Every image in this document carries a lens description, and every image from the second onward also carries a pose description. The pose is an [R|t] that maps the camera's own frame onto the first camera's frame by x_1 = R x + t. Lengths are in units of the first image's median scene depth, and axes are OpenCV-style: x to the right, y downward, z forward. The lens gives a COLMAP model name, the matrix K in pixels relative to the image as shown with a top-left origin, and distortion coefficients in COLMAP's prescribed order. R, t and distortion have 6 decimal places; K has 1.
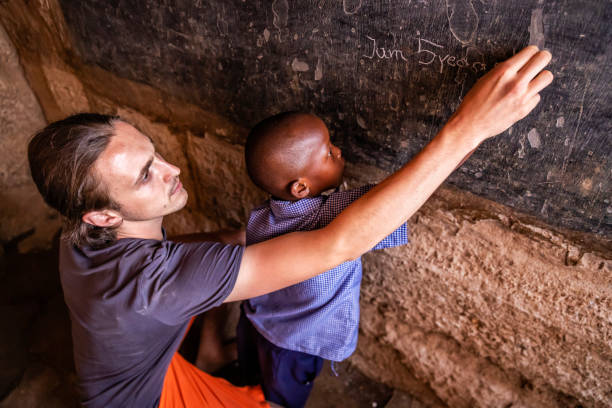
lens RADIAL K [[416.3, 0, 335.0], [0, 416.3, 204.3], [0, 0, 1]] dist [0.002341, -0.000139]
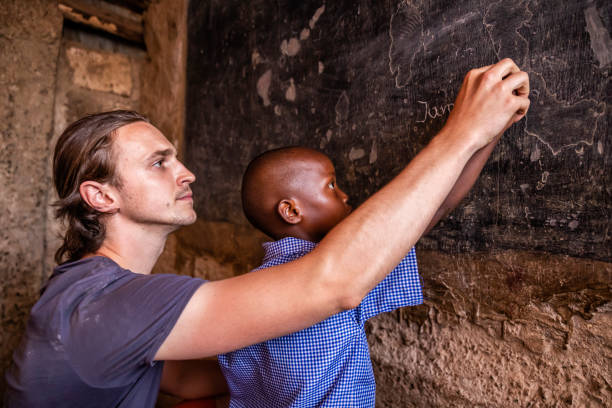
lens RADIAL K [[416.3, 0, 335.0], [0, 416.3, 204.3], [0, 0, 1]] dist [0.002341, -0.000139]
pose [[0.967072, -0.012727, -0.254185, 0.116015], [-0.147350, 0.786330, -0.599977, 0.360935], [0.207509, 0.617675, 0.758563, 0.309844]]
